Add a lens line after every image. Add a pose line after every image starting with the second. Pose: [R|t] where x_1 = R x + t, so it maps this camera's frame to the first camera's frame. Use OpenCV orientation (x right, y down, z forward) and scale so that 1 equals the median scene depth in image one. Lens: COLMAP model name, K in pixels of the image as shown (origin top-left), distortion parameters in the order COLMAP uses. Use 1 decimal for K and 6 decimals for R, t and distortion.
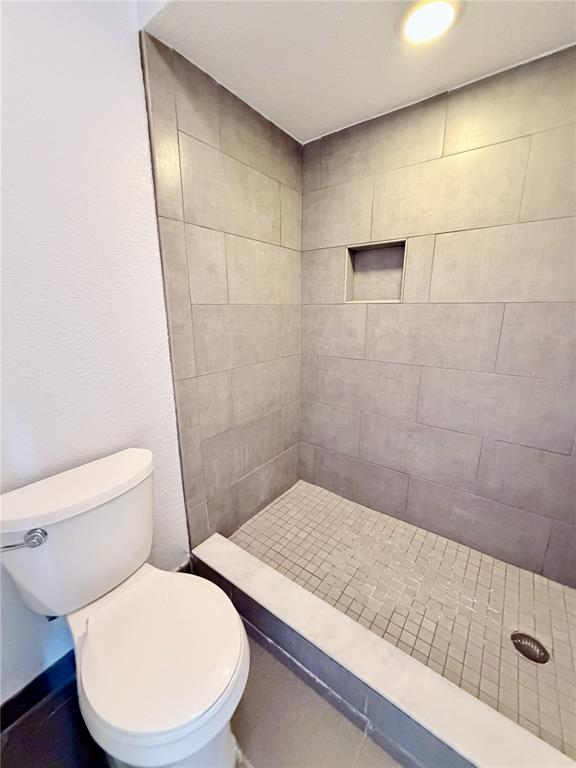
lens RADIAL K [[306.6, 0, 288.0], [0, 306.6, 384.0], [0, 0, 1]] dist [0.000346, 0.000042]
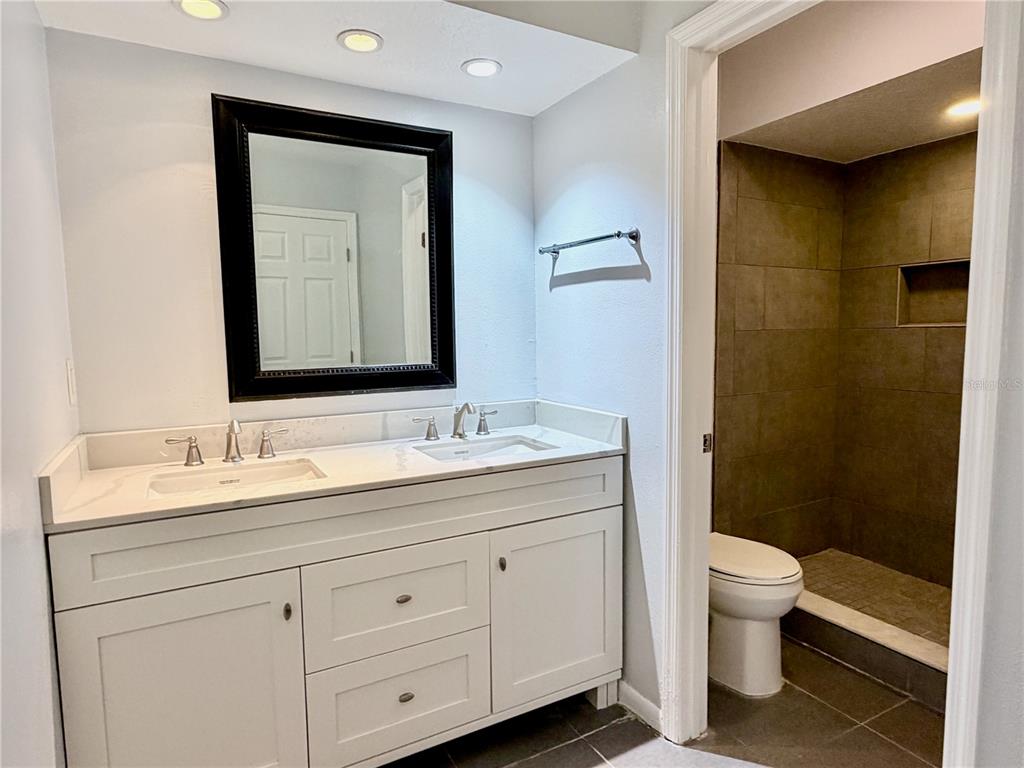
lens RADIAL K [[602.1, 0, 509.1], [0, 602.1, 388.1], [0, 0, 1]] dist [0.000663, -0.000884]
pose [[0.911364, 0.029602, -0.410535, -0.115252], [-0.089071, 0.987960, -0.126493, 0.228905], [0.401848, 0.151848, 0.903029, -0.985672]]
